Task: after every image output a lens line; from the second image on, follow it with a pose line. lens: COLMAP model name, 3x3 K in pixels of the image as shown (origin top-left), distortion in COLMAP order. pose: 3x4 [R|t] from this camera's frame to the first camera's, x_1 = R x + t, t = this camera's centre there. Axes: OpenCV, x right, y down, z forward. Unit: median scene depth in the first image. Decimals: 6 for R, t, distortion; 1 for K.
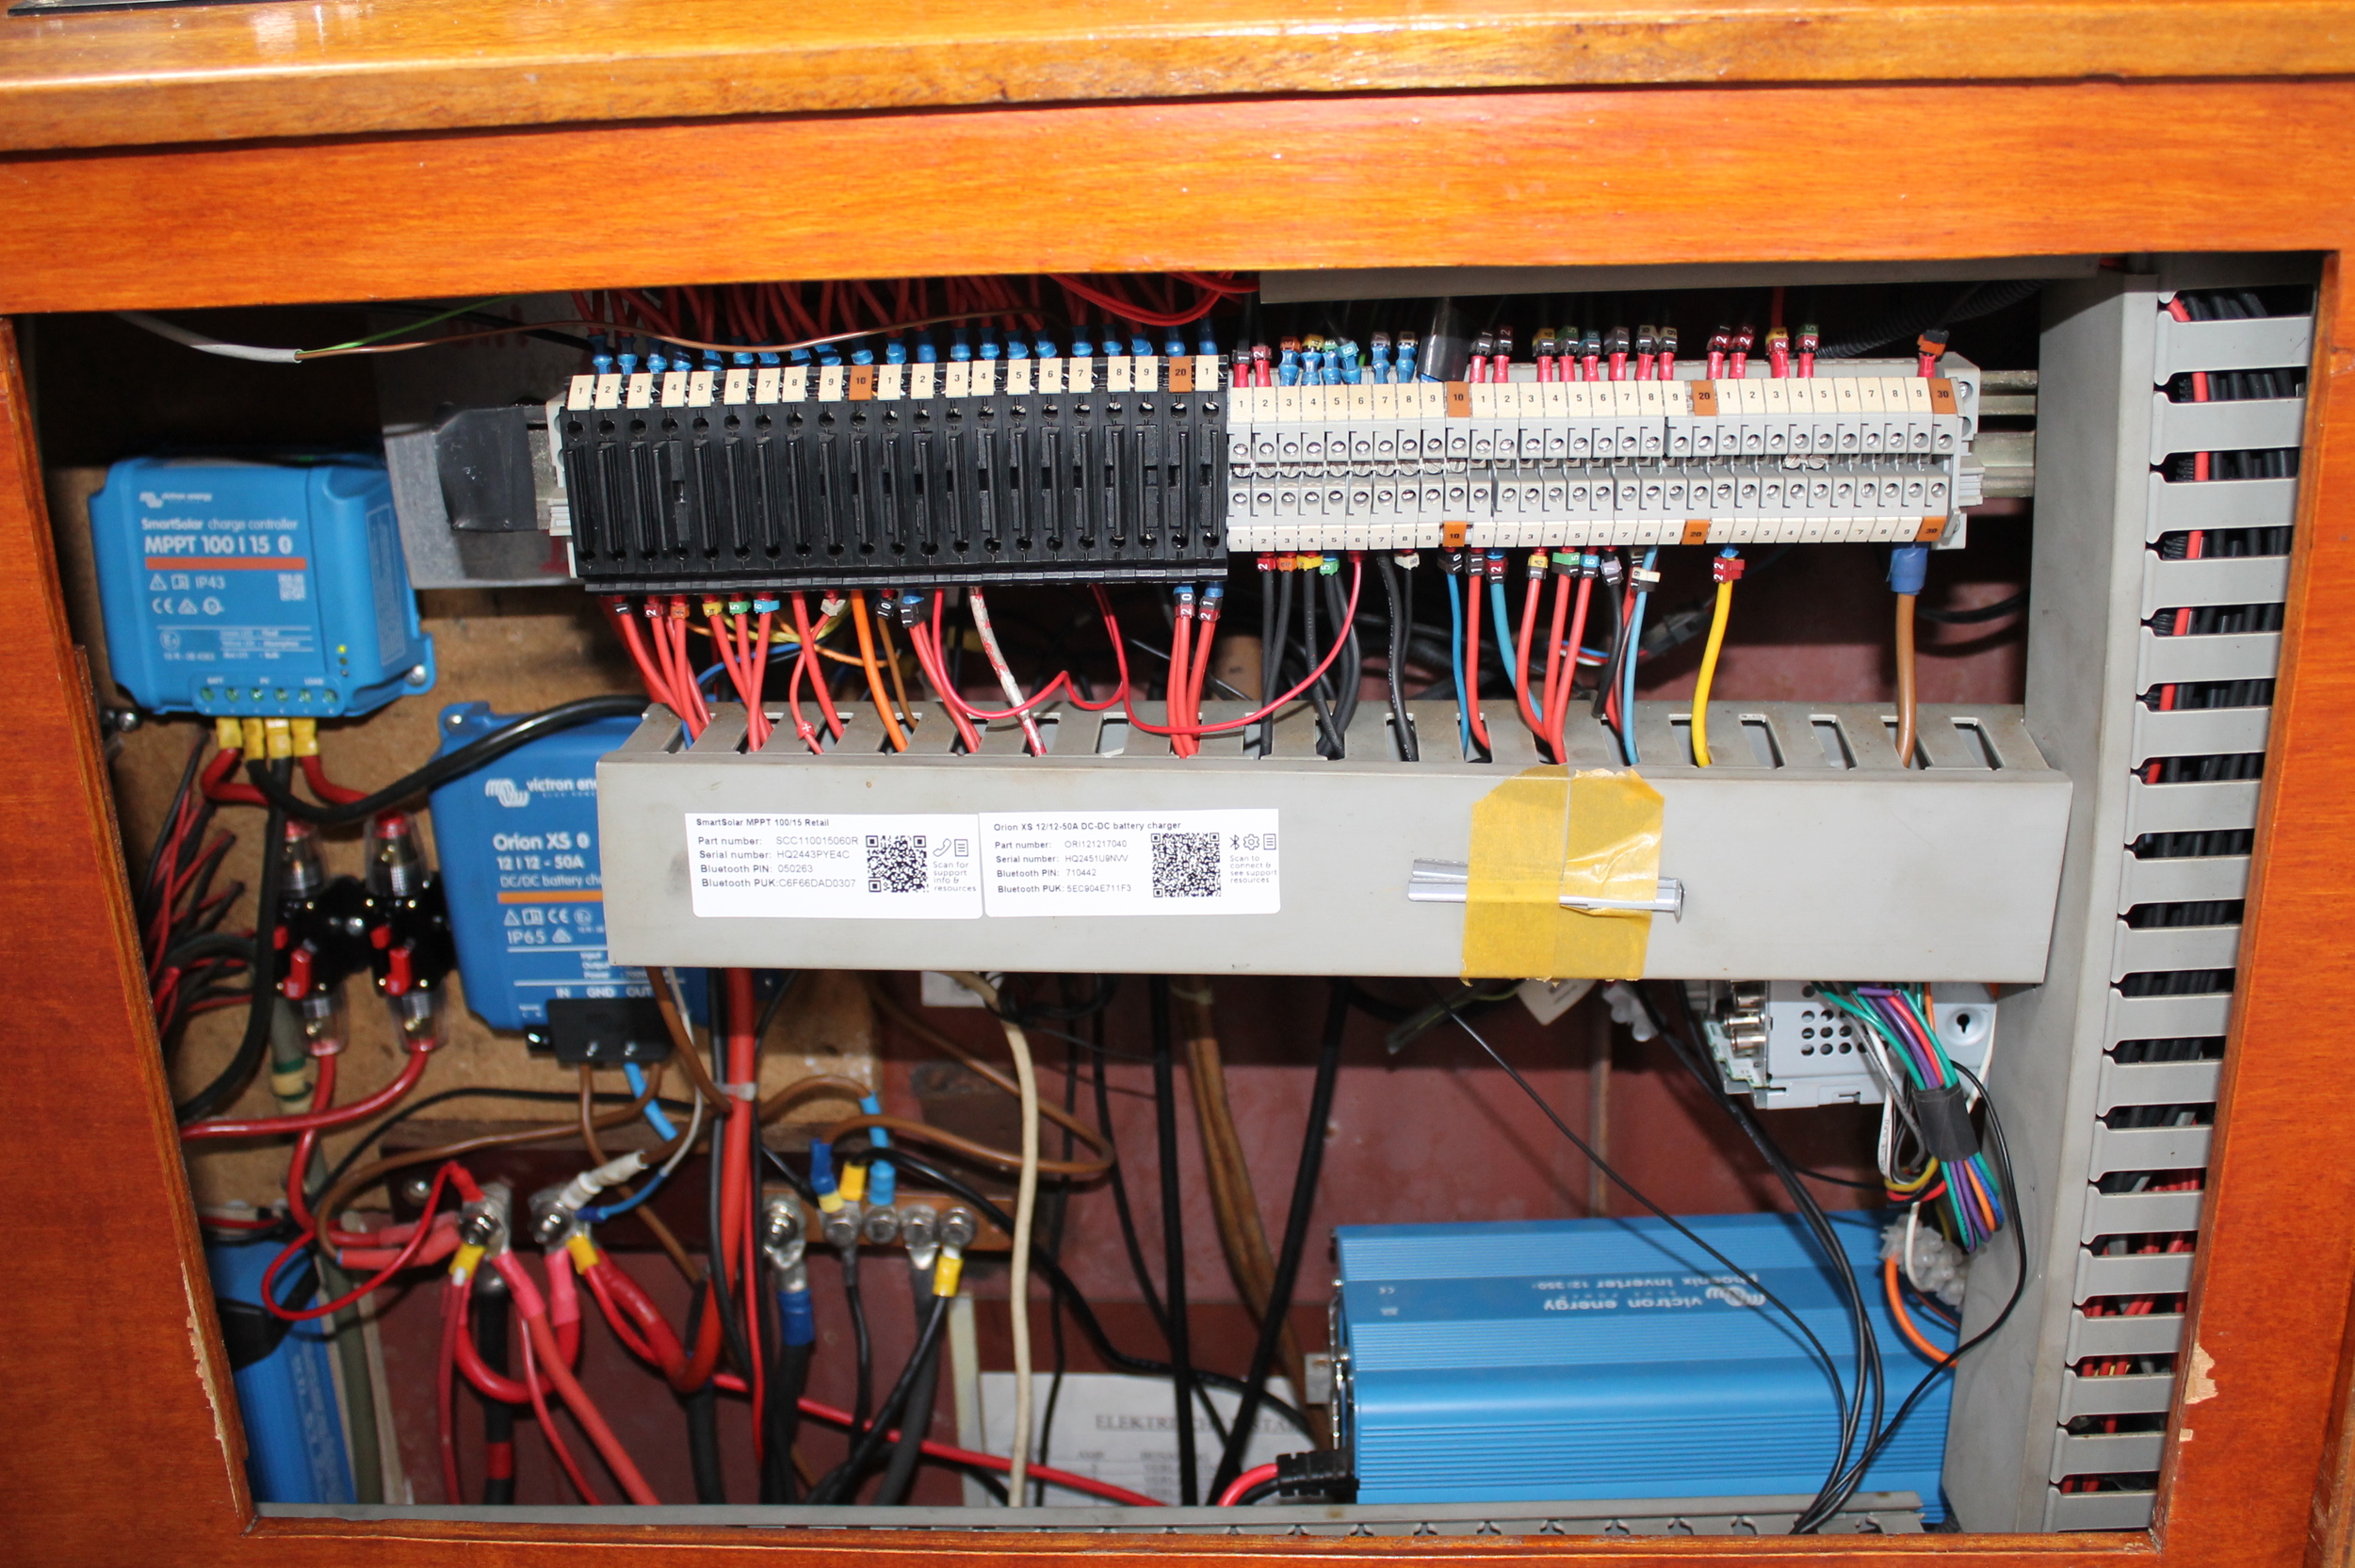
lens RADIAL K [[2266.0, 0, 1177.5], [0, 2266.0, 784.0], [0, 0, 1]] dist [-0.148773, -0.006948]
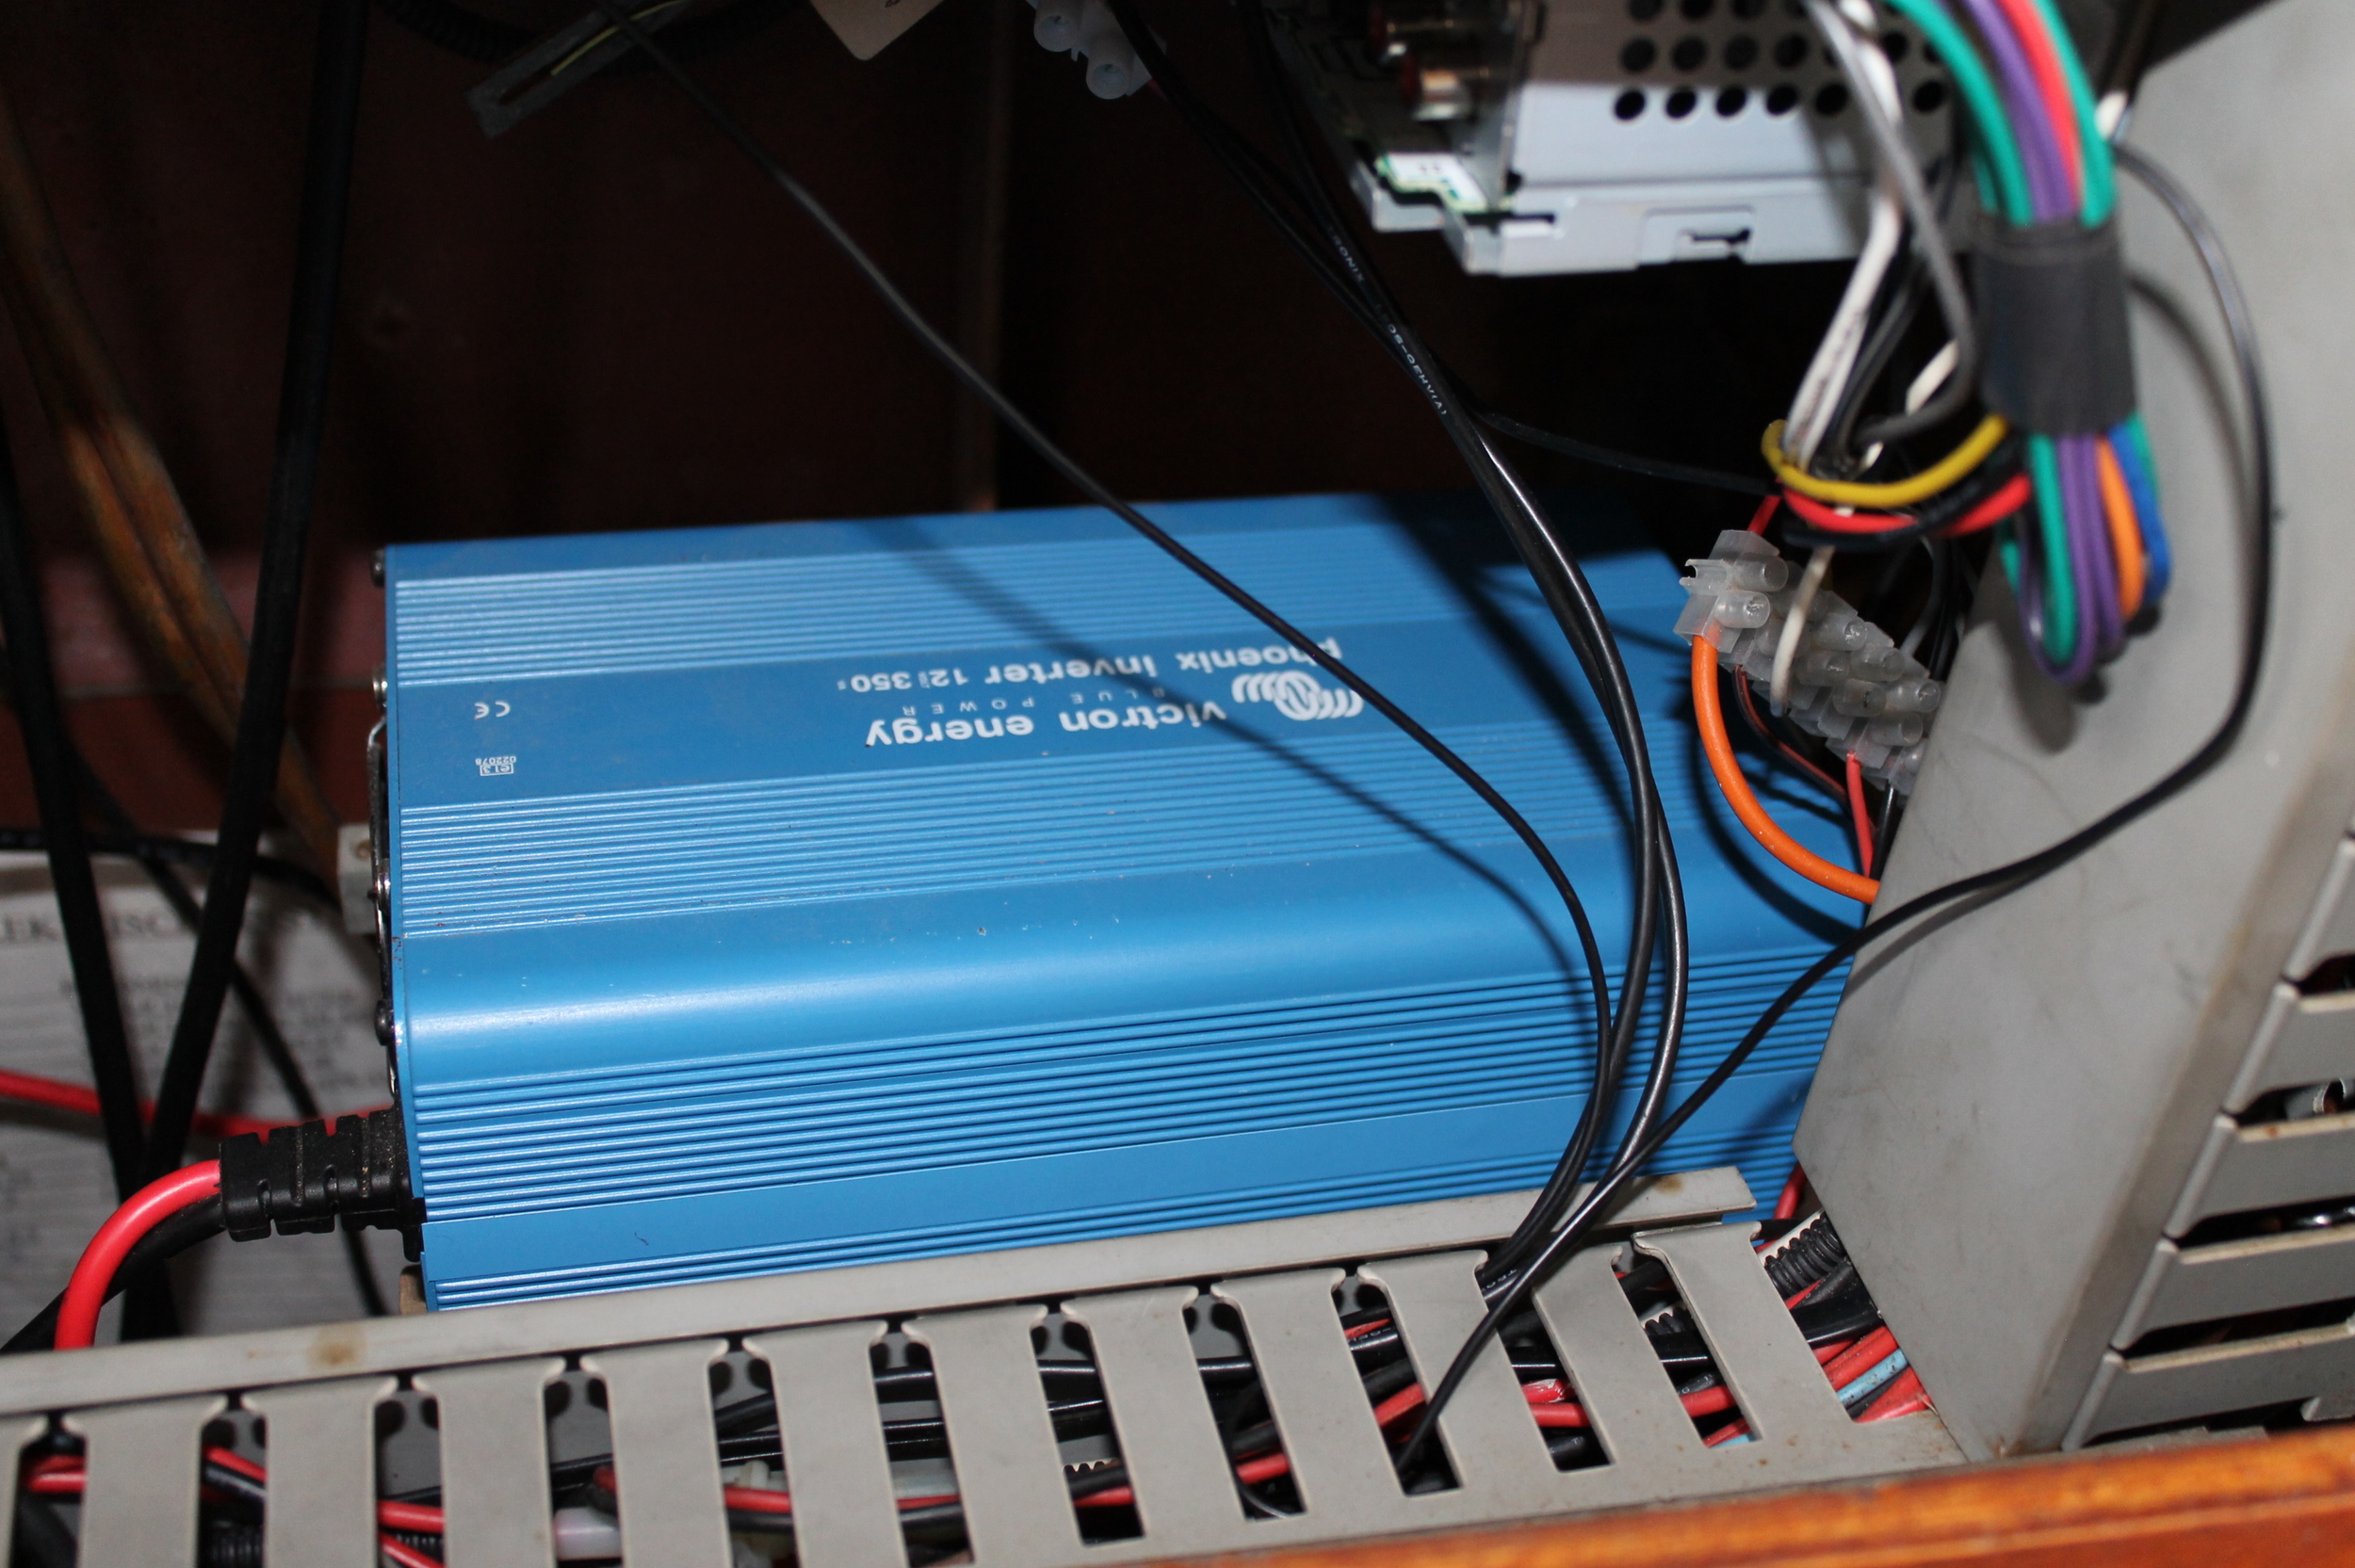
lens RADIAL K [[2771.6, 0, 1177.5], [0, 2771.6, 784.0], [0, 0, 1]] dist [-0.118758, 0.299645]
pose [[0.962627, -0.055610, 0.265060, 0.080267], [-0.032809, 0.947540, 0.317948, 0.071608], [-0.268836, -0.314761, 0.910303, 0.499691]]
